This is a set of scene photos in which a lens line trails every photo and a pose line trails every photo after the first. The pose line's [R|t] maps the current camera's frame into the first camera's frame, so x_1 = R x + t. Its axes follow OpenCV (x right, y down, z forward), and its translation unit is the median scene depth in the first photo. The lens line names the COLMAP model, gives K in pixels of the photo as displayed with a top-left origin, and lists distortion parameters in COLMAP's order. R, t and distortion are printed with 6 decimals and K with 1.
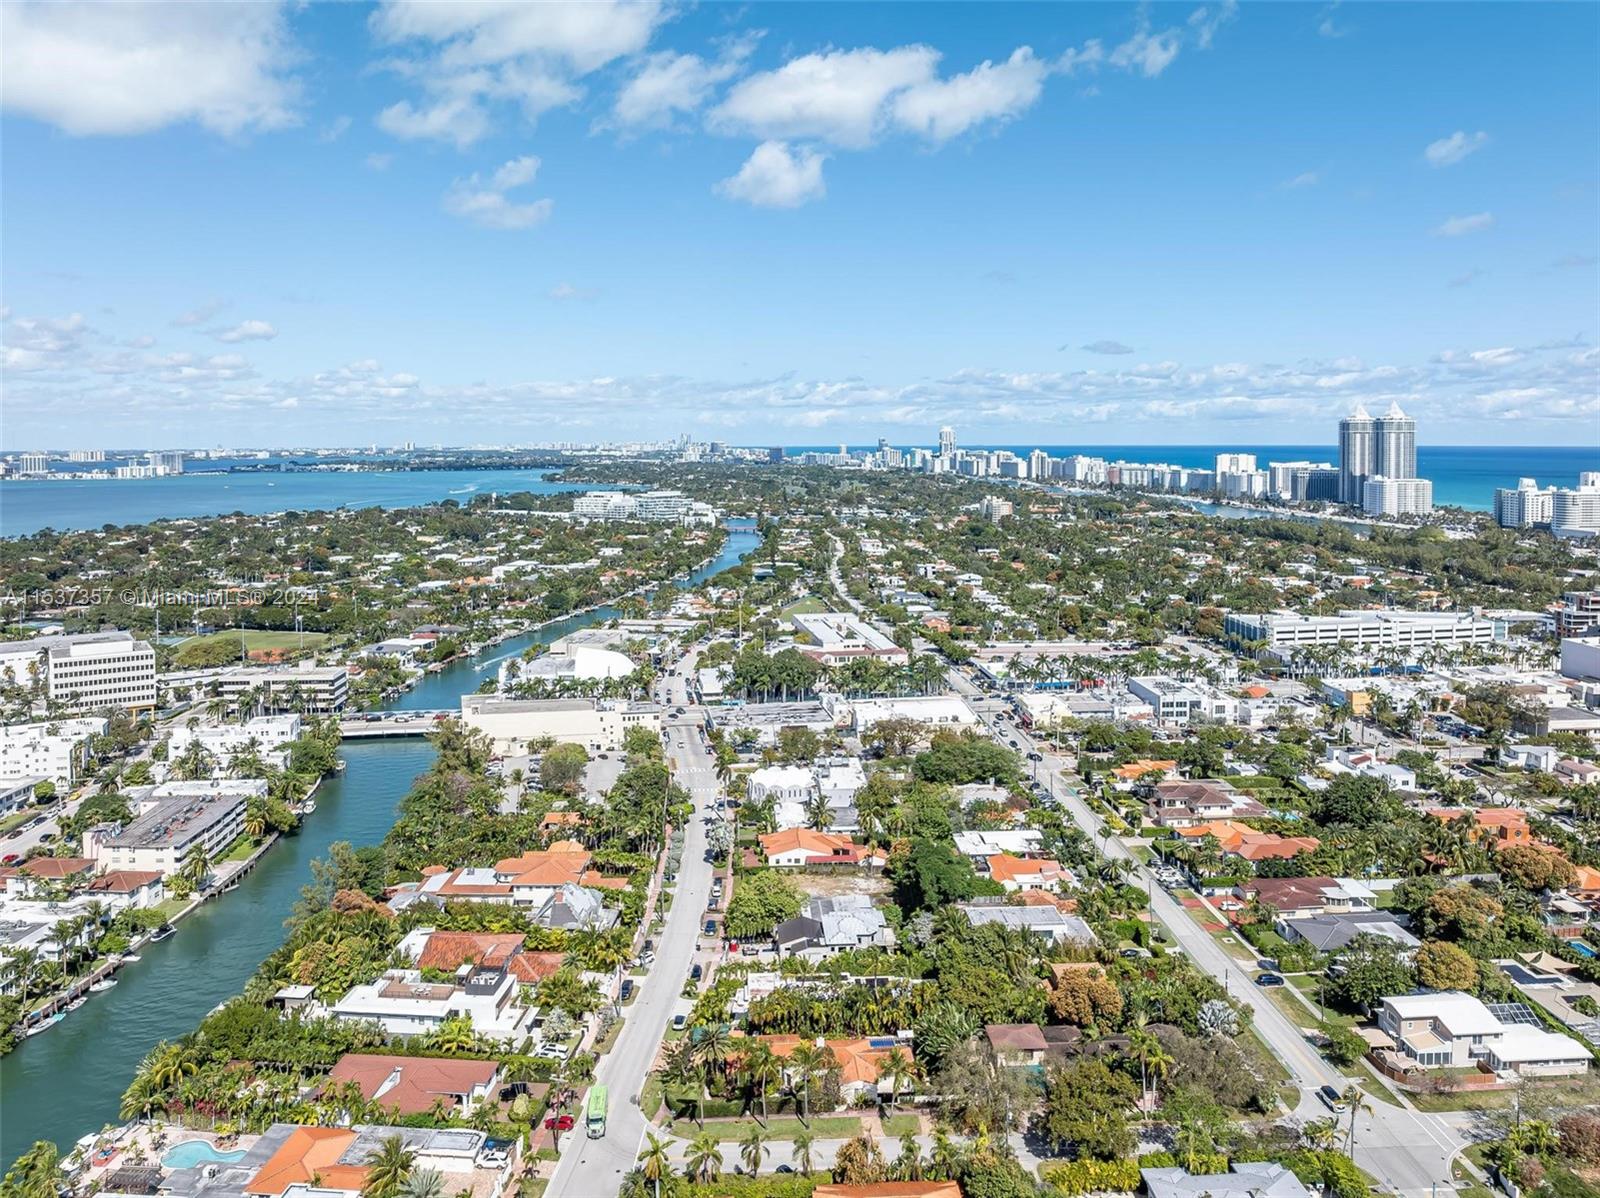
lens RADIAL K [[1161.1, 0, 816.9], [0, 1161.1, 585.9], [0, 0, 1]] dist [-0.043133, -0.000158]
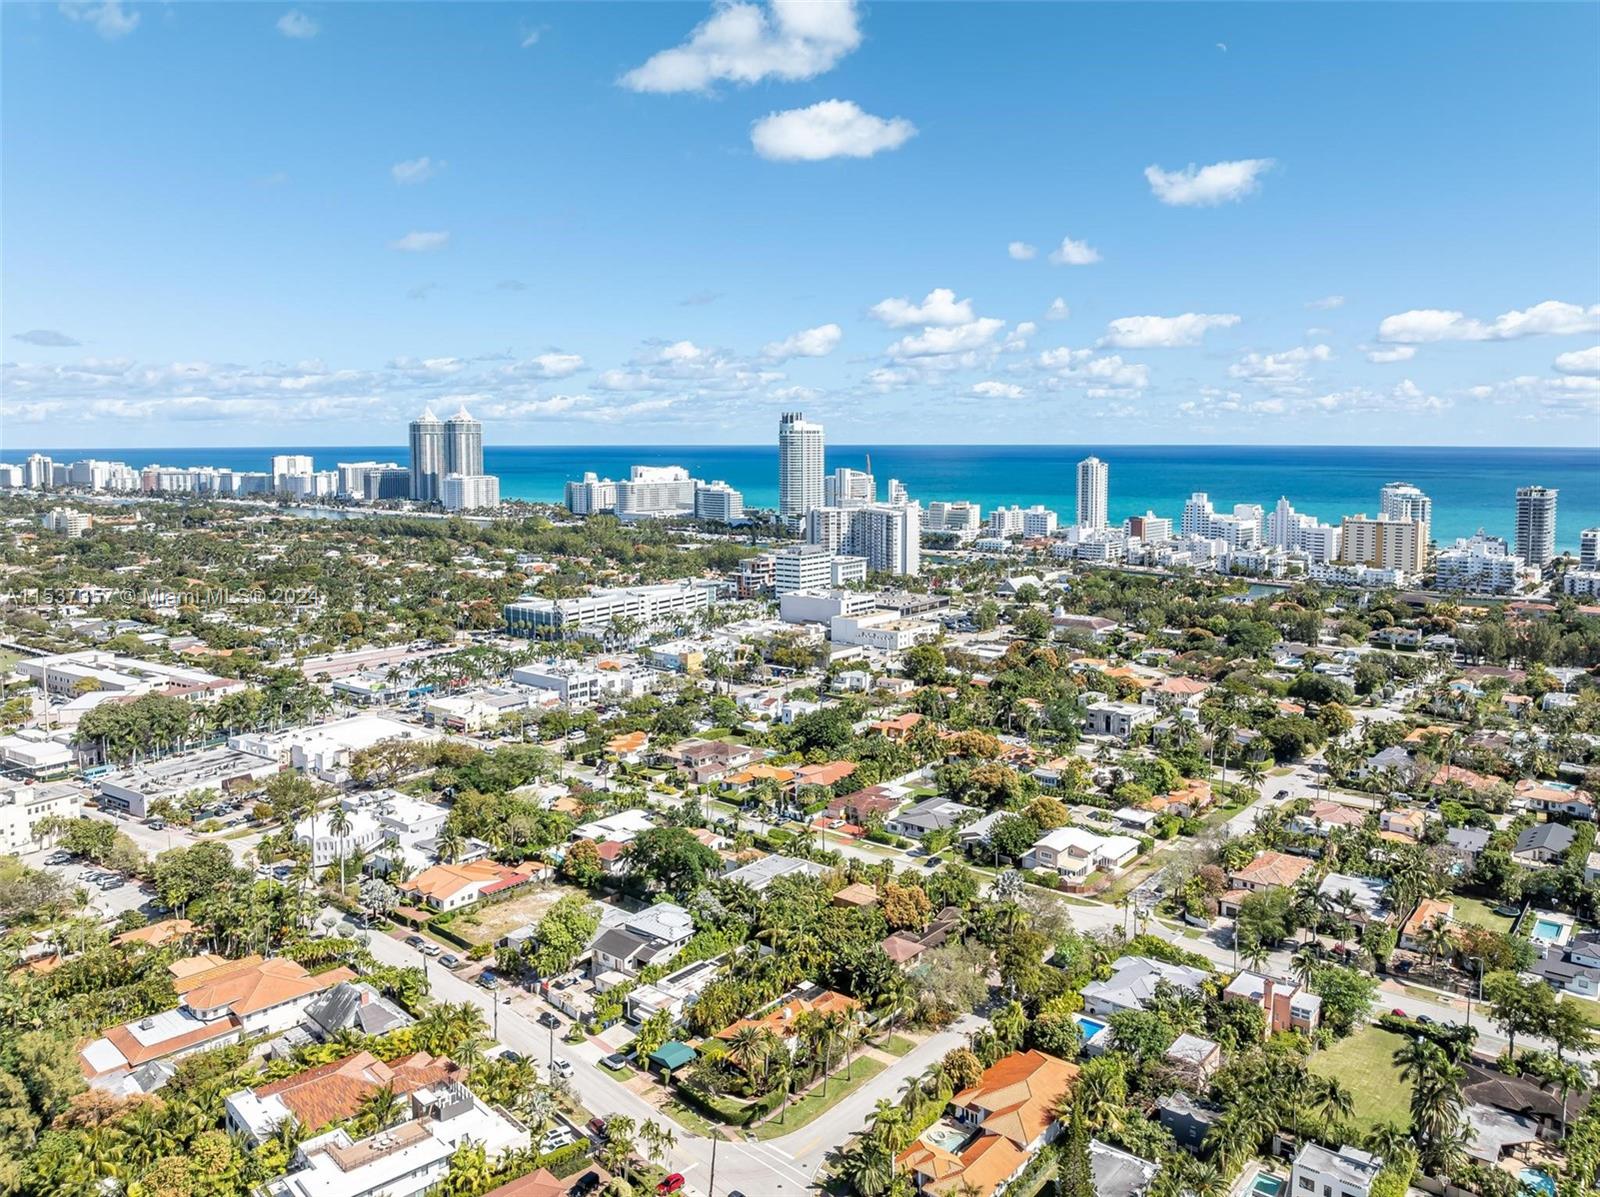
lens RADIAL K [[1161.1, 0, 785.6], [0, 1161.1, 594.5], [0, 0, 1]] dist [-0.043133, -0.000158]
pose [[0.673769, -0.093207, 0.733040, -0.103727], [0.088908, 0.995032, 0.044801, -0.003993], [-0.733574, 0.034988, 0.678708, 0.039586]]
